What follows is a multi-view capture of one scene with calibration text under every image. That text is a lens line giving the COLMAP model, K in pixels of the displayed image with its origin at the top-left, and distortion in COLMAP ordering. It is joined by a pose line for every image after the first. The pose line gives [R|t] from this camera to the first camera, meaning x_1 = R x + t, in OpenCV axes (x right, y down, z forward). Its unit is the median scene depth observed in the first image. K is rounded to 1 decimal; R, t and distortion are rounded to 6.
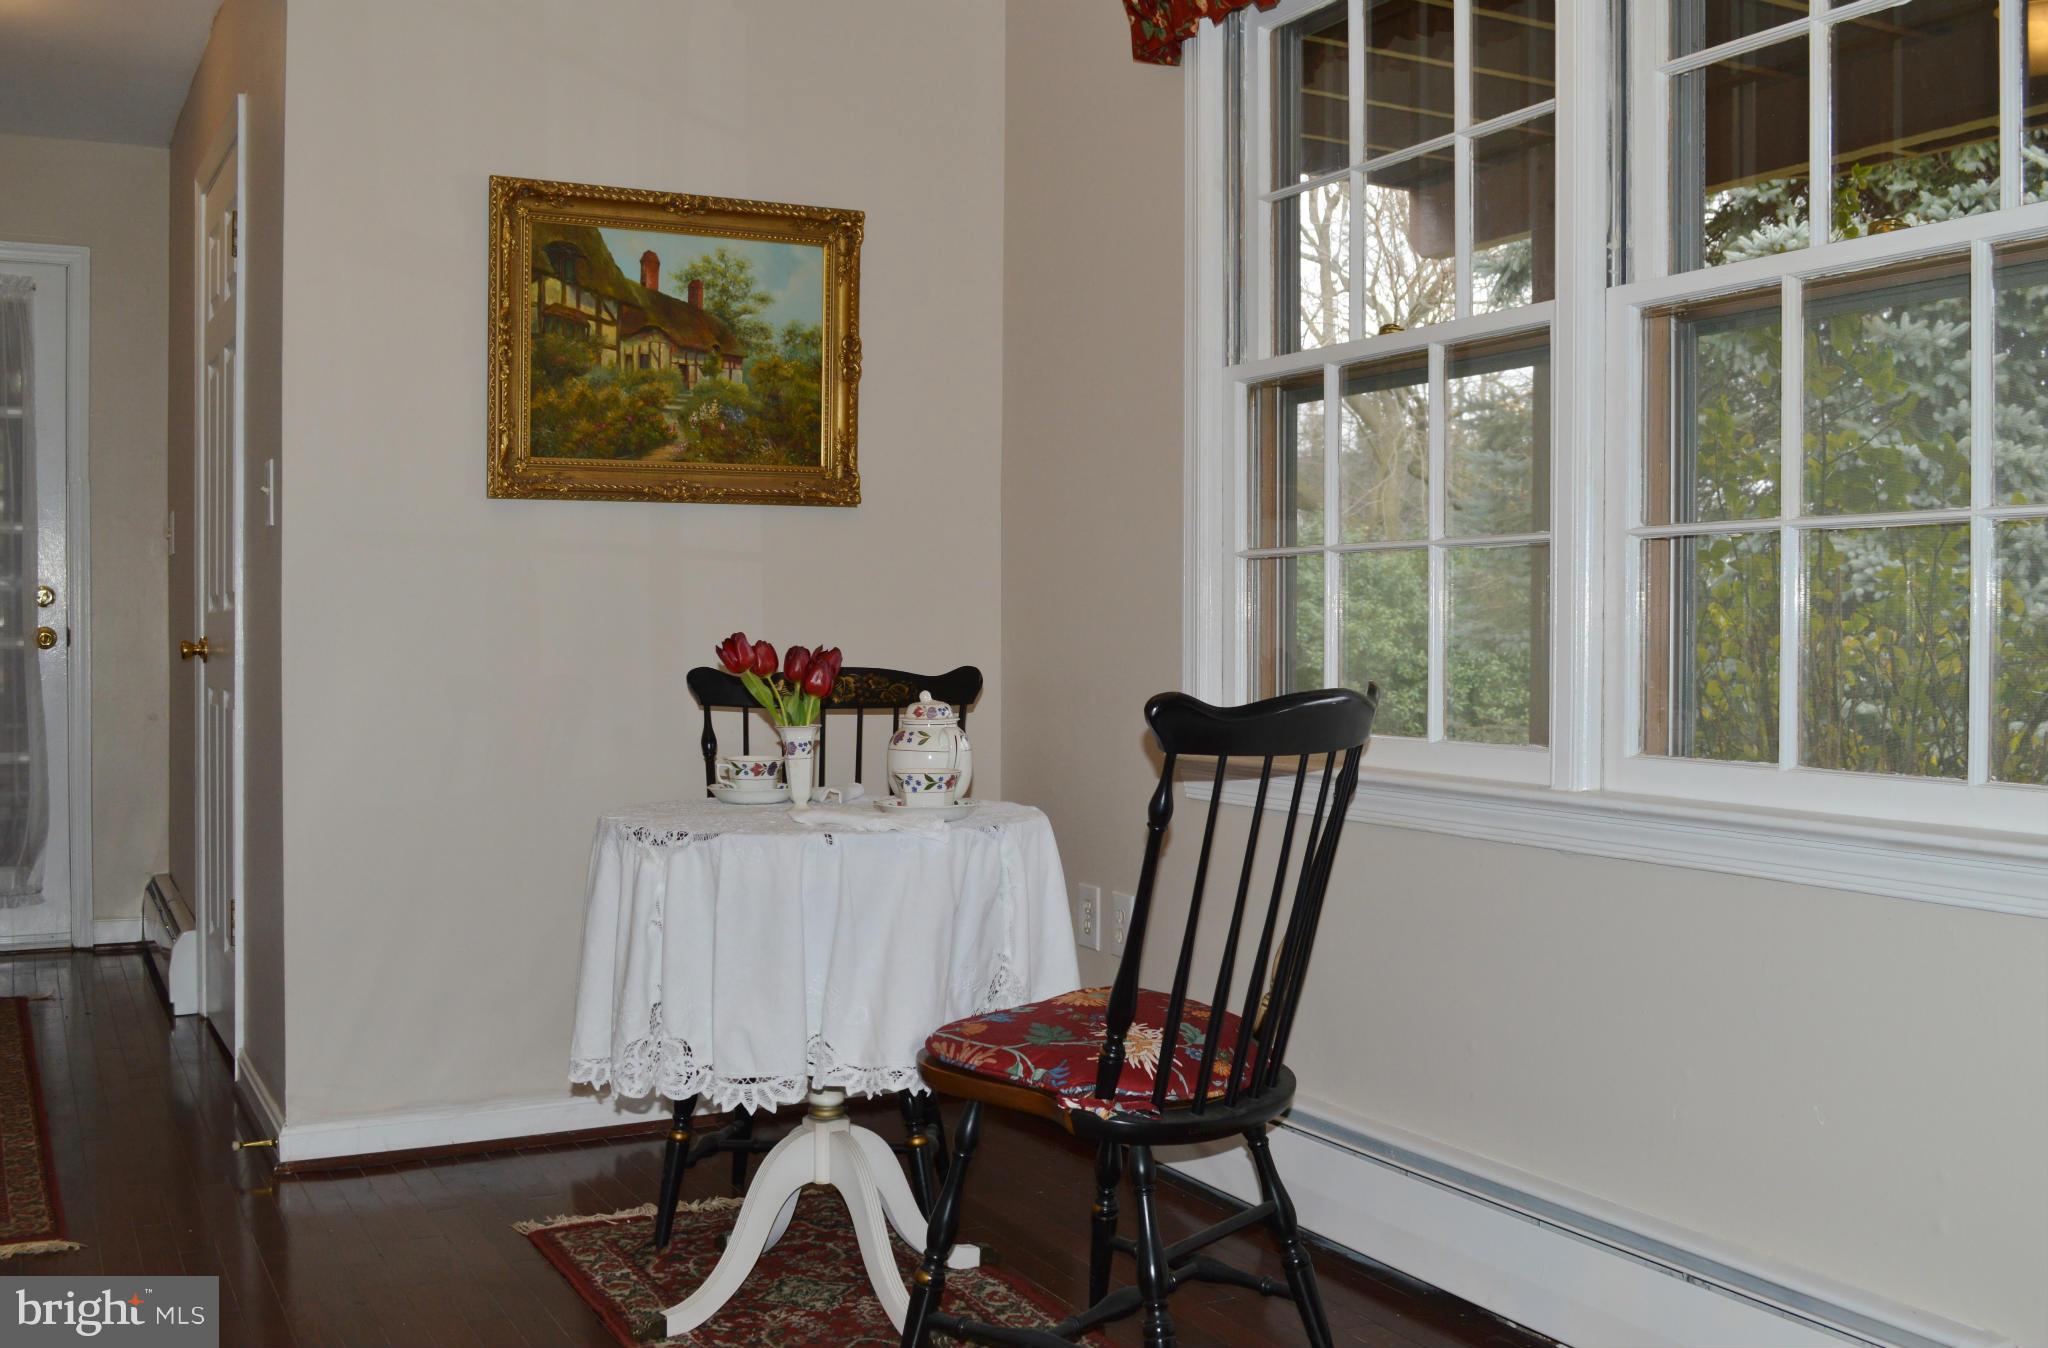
lens RADIAL K [[2033.3, 0, 1019.9], [0, 2033.3, 665.0], [0, 0, 1]] dist [-0.033681, 0.000000]
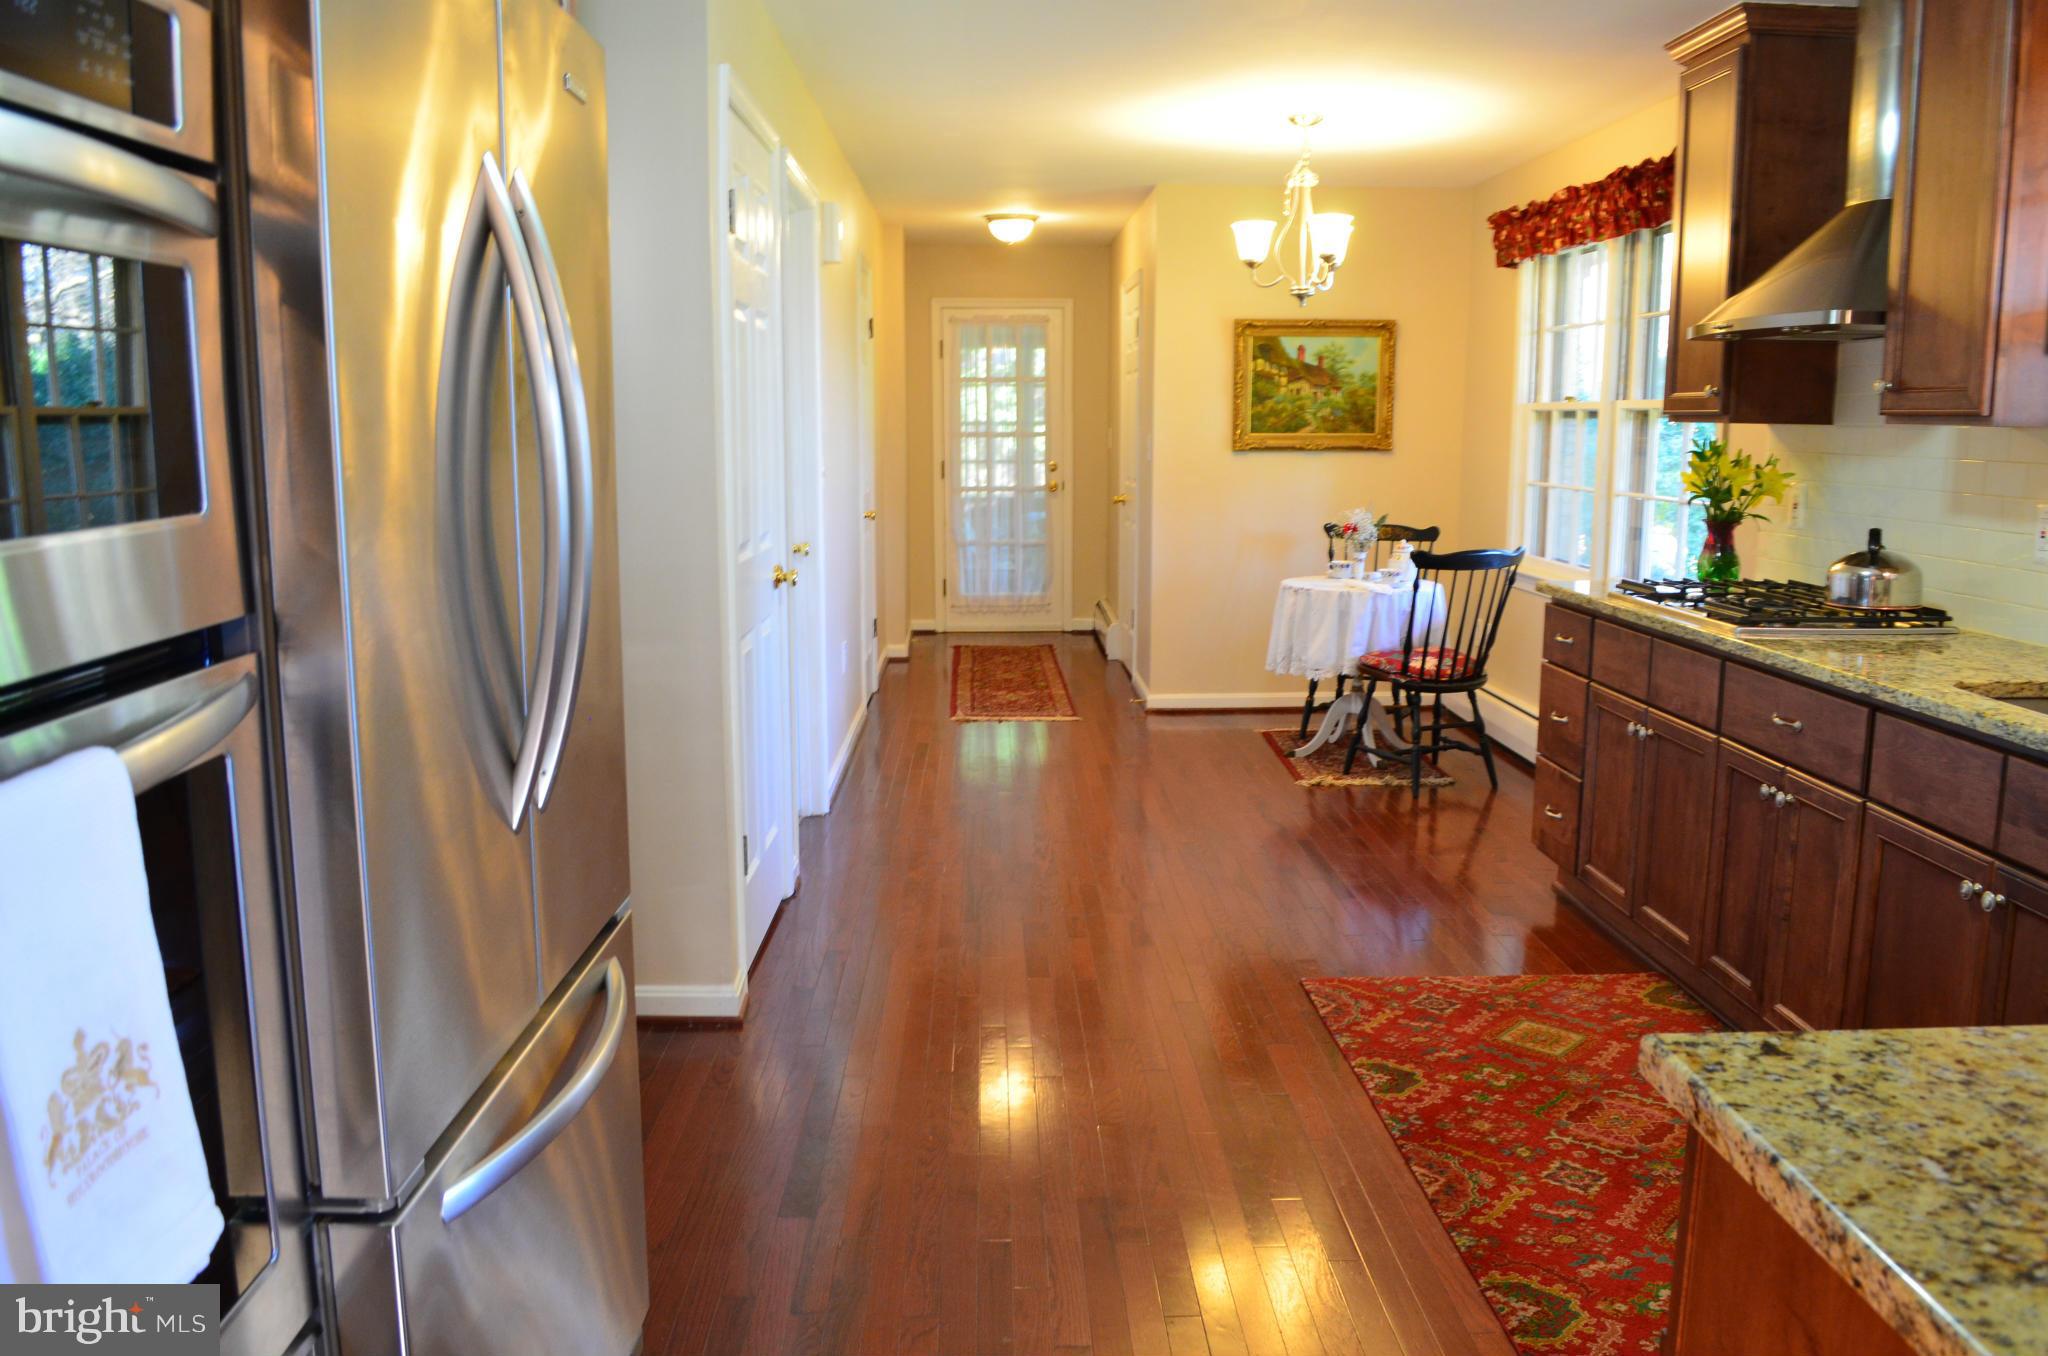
lens RADIAL K [[1679.4, 0, 1022.2], [0, 1679.4, 675.6], [0, 0, 1]] dist [0.001091, 0.000261]
pose [[0.908869, 0.056413, -0.413249, 0.353365], [-0.007827, 0.992943, 0.118334, -0.049074], [0.417009, -0.104316, 0.902896, -0.949171]]
